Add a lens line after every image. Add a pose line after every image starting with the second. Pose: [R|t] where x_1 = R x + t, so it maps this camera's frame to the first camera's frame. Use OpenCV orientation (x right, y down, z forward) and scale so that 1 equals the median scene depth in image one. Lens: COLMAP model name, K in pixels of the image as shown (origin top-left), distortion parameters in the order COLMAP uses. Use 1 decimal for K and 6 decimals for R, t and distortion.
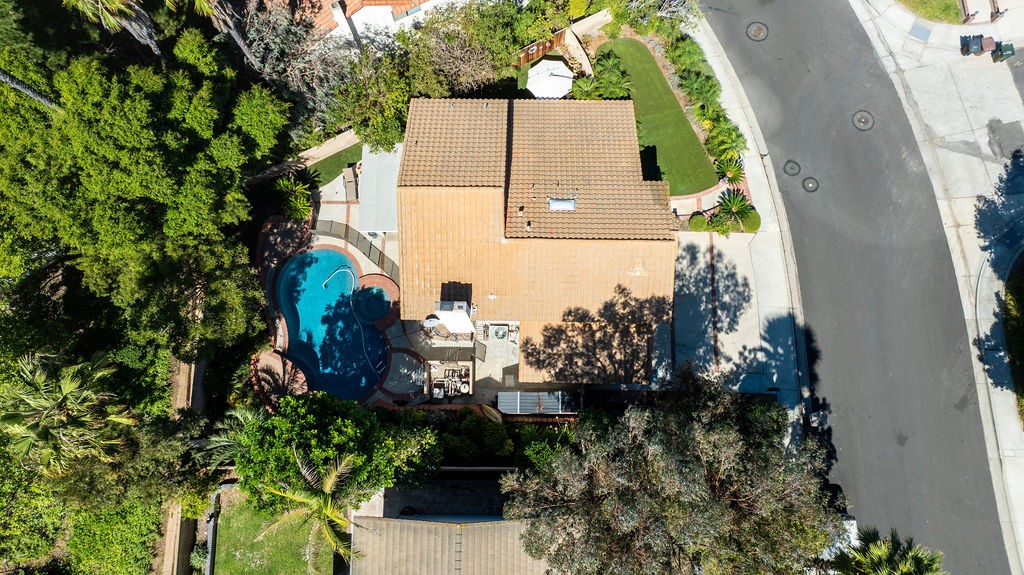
lens RADIAL K [[715.8, 0, 512.0], [0, 715.8, 287.5], [0, 0, 1]] dist [-0.037310, 0.027624]
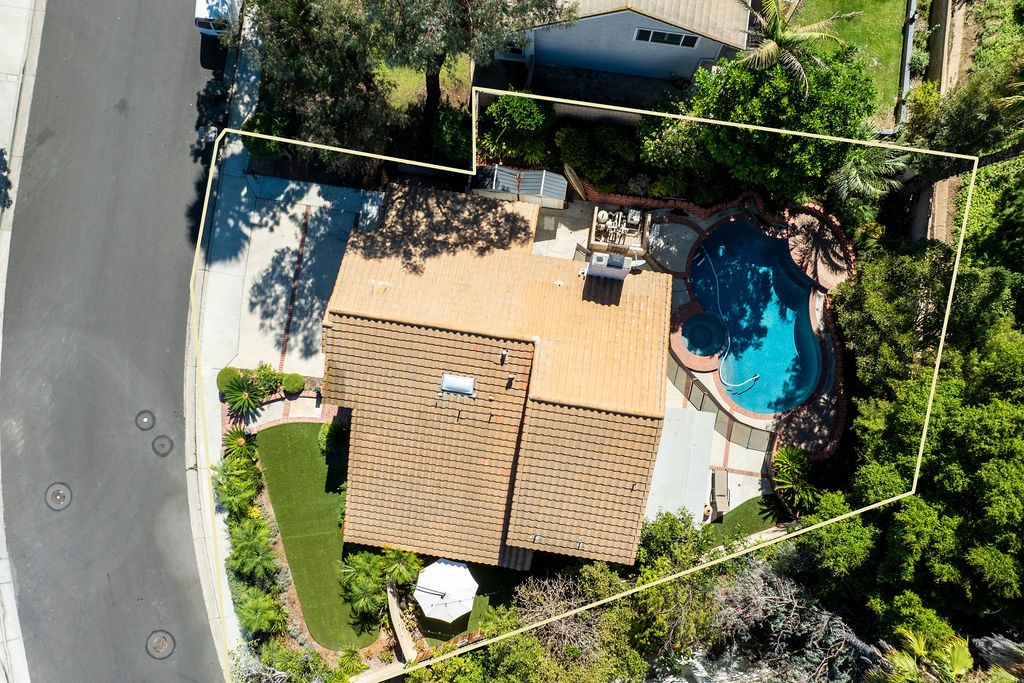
lens RADIAL K [[854.2, 0, 512.0], [0, 854.2, 341.5], [0, 0, 1]] dist [-0.015209, -0.007204]
pose [[-0.990475, -0.128598, 0.049202, -0.026829], [0.137355, -0.947722, 0.288020, -0.297390], [0.009591, 0.292035, 0.956359, 0.064953]]
